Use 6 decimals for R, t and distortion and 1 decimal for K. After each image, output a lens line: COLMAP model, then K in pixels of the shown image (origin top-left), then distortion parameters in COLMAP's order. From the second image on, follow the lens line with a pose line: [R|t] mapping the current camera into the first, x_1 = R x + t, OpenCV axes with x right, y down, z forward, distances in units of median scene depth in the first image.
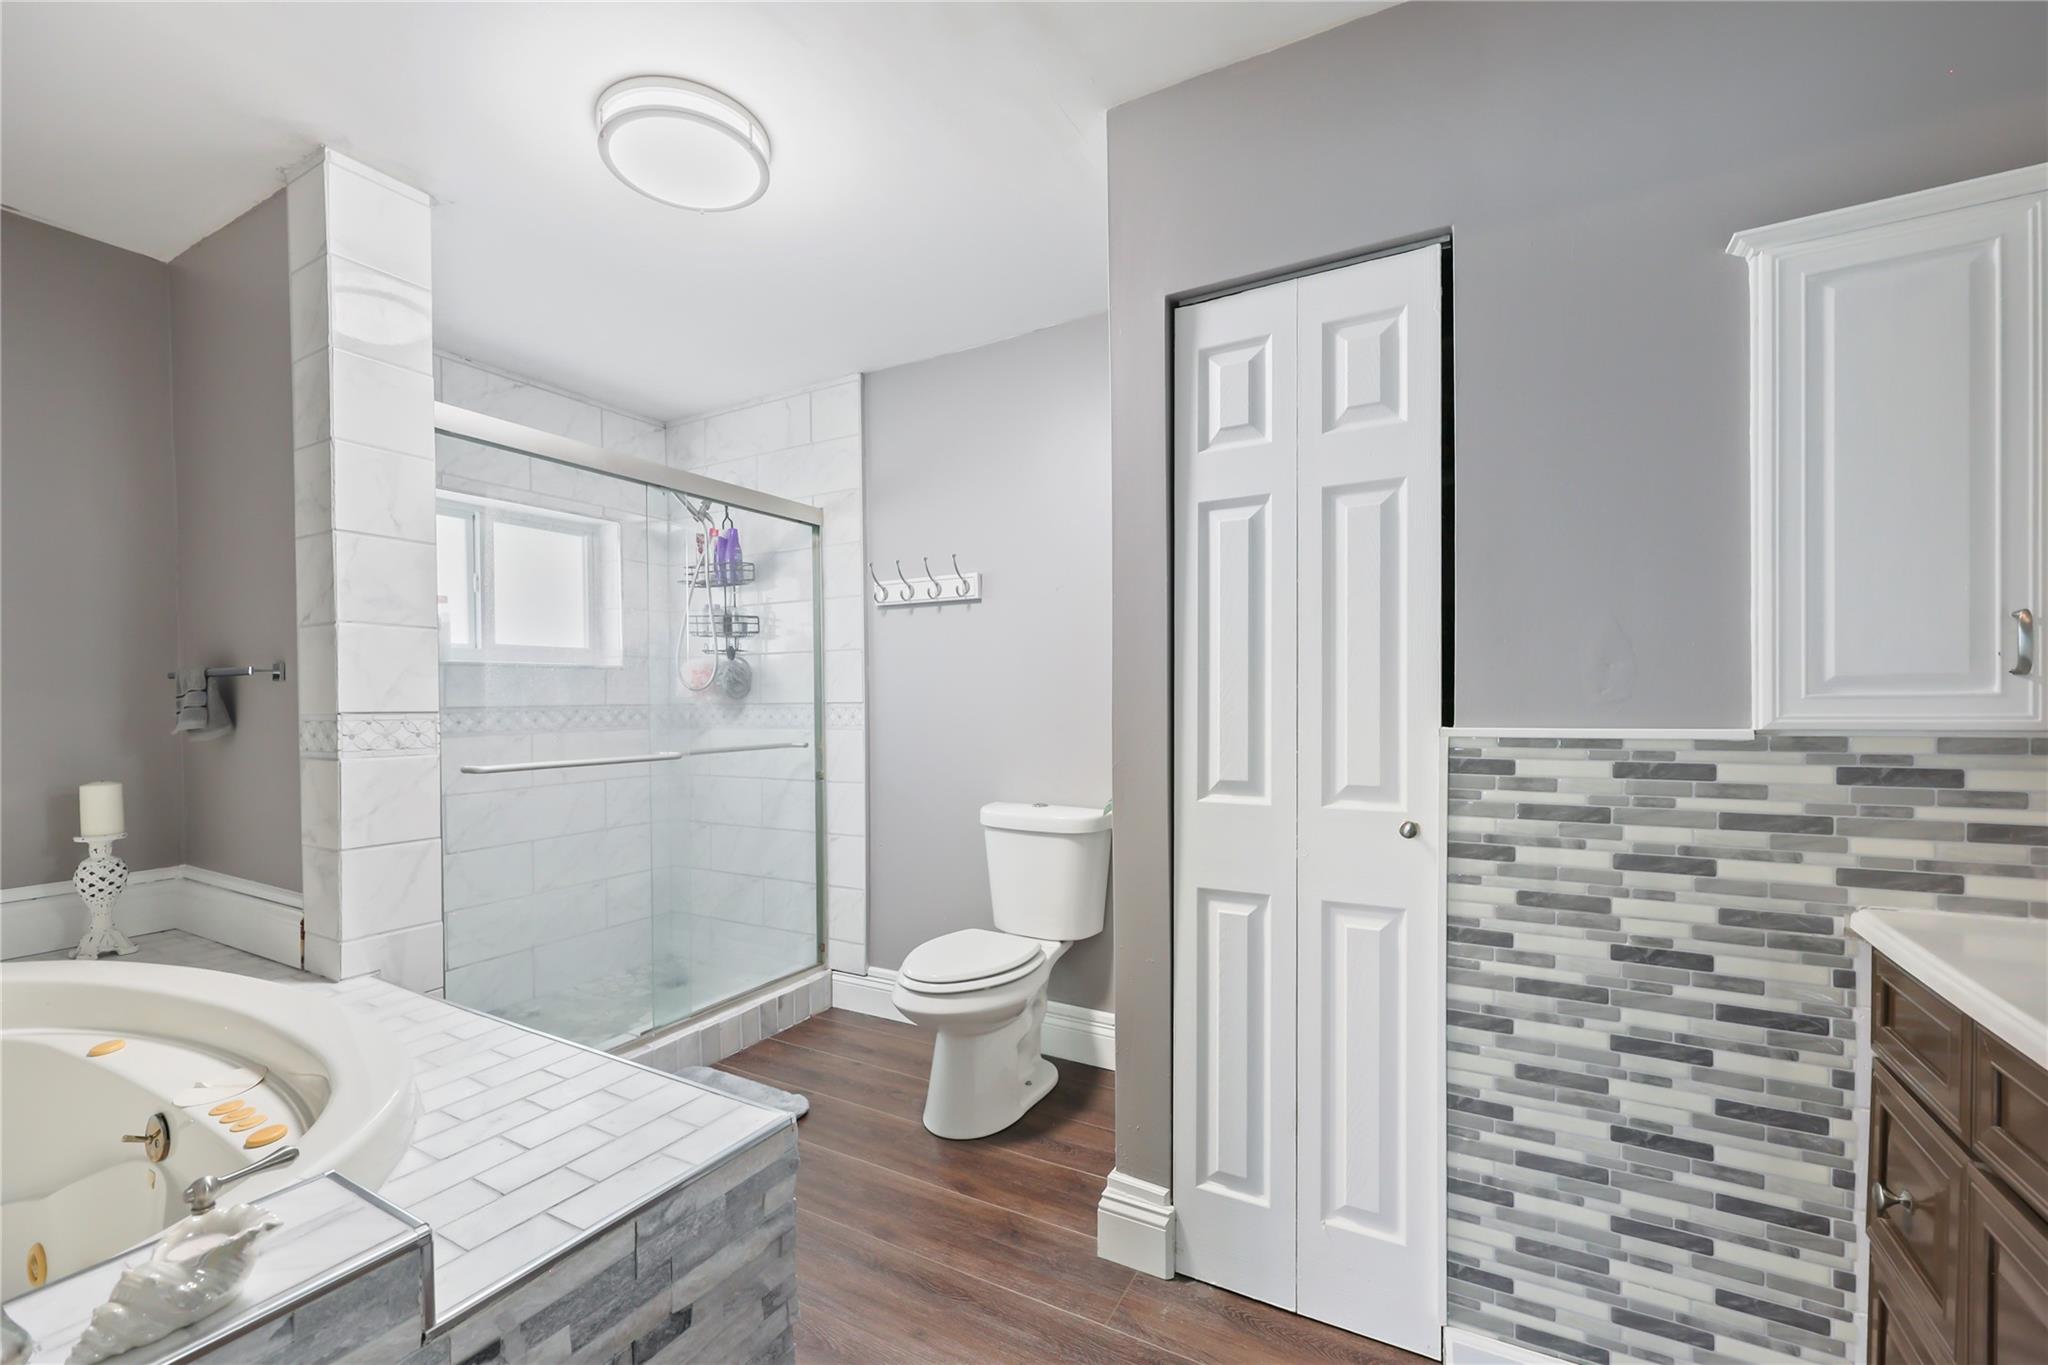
lens RADIAL K [[838.4, 0, 1014.5], [0, 838.4, 698.6], [0, 0, 1]] dist [-0.003416, 0.001426]
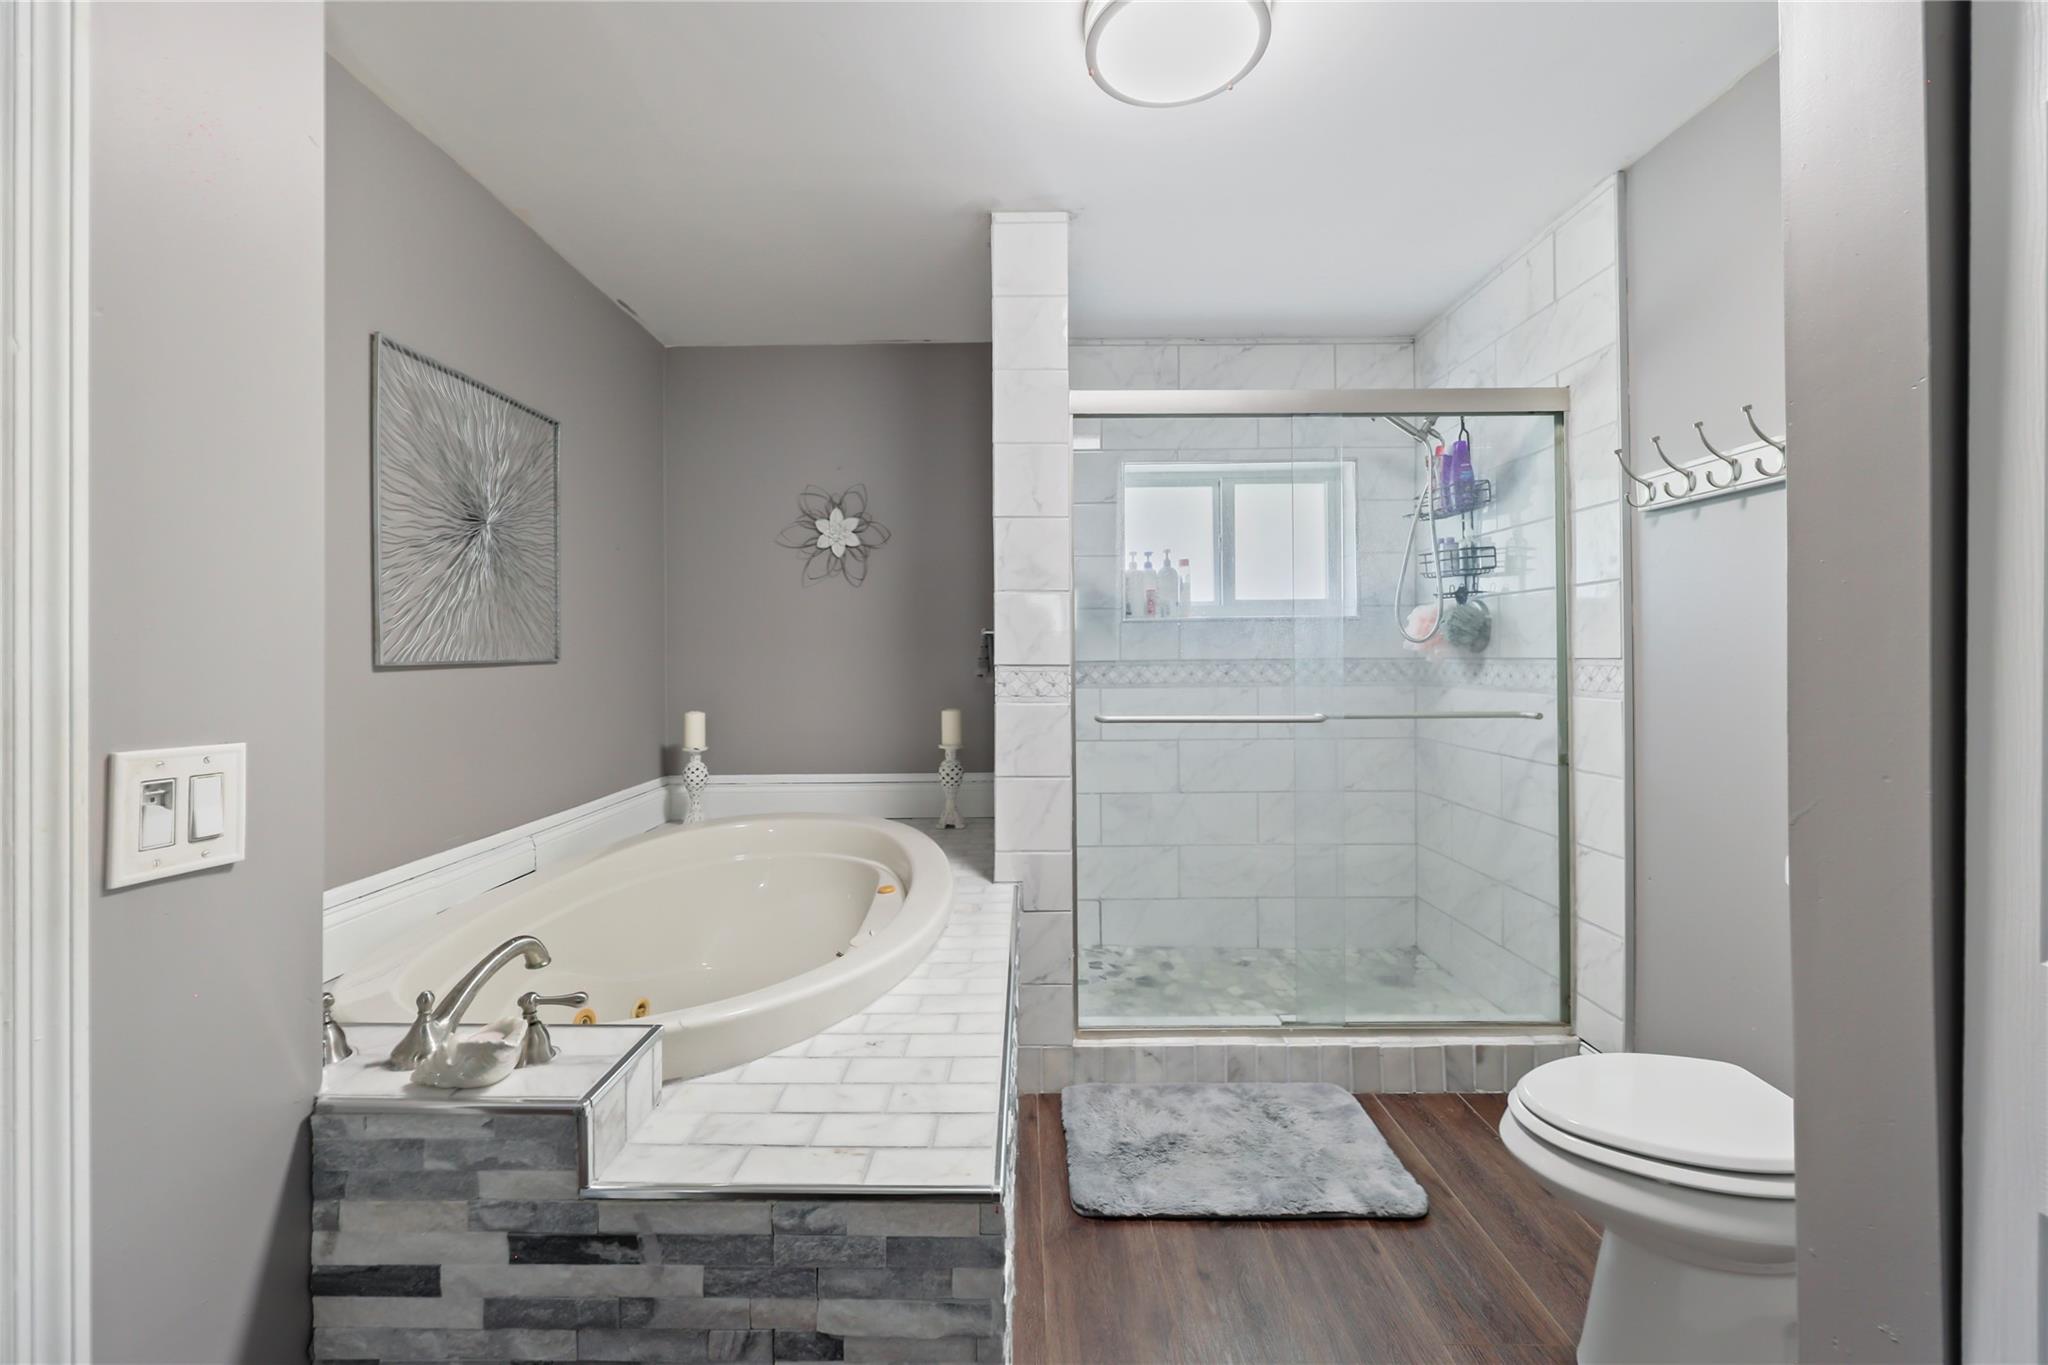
lens RADIAL K [[838.4, 0, 1021.4], [0, 838.4, 644.0], [0, 0, 1]] dist [-0.003416, 0.001426]
pose [[0.488863, -0.006414, -0.872337, 0.170308], [0.001285, 0.999977, -0.006633, -0.003172], [0.872360, 0.002122, 0.488860, 0.252635]]
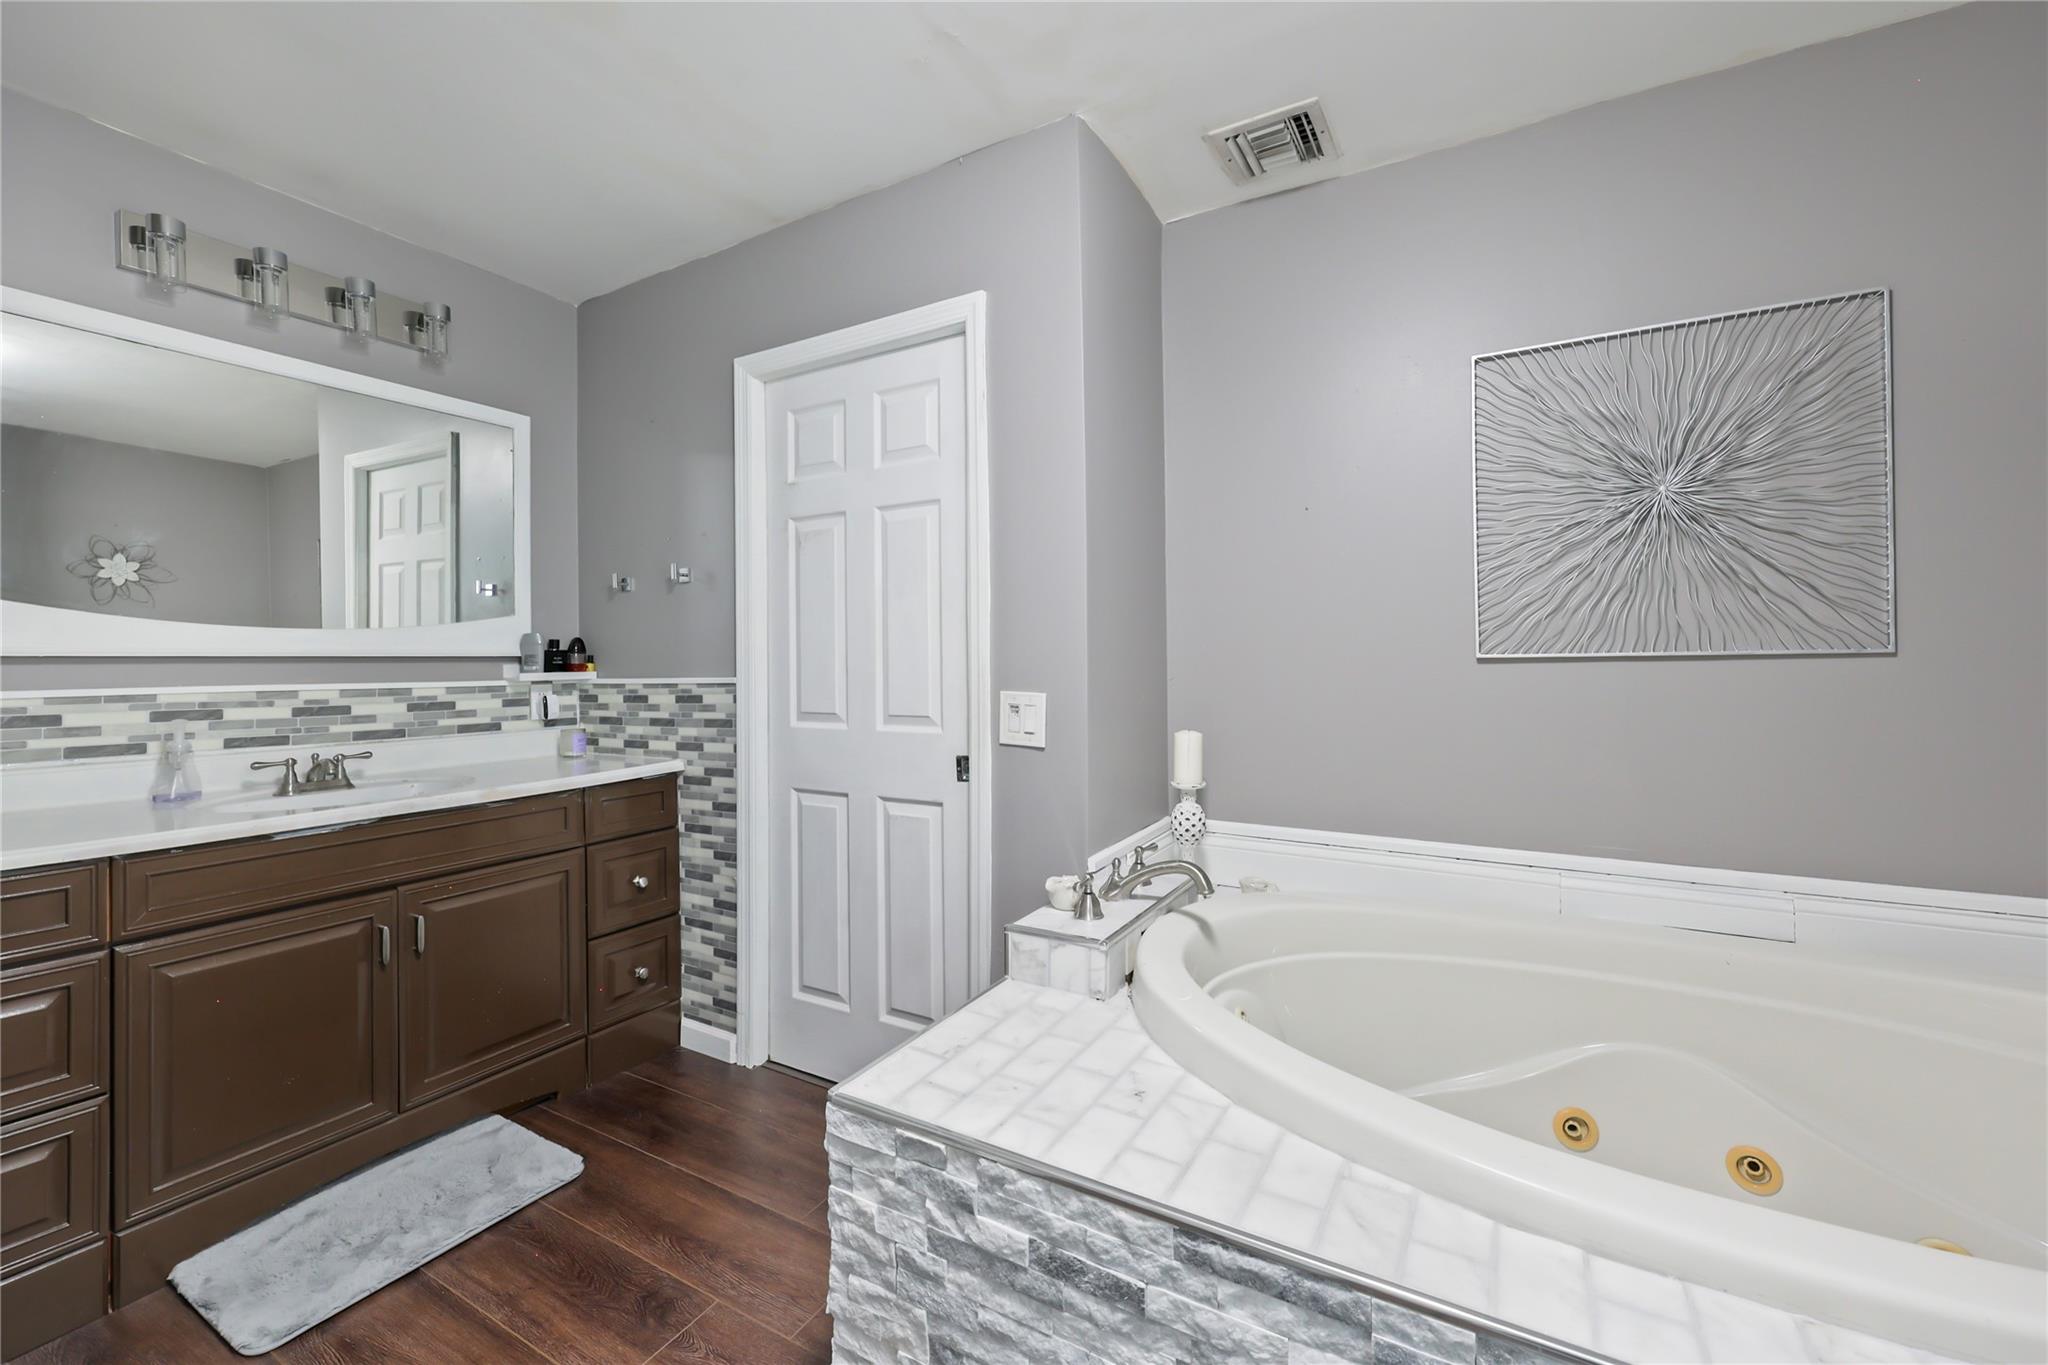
lens RADIAL K [[804.1, 0, 1026.7], [0, 804.1, 662.4], [0, 0, 1]] dist [-0.000576, -0.000062]
pose [[-0.999933, 0.011493, -0.001022, -0.196818], [0.011489, 0.999929, 0.003138, 0.003355], [0.001058, 0.003126, -0.999995, 0.760142]]
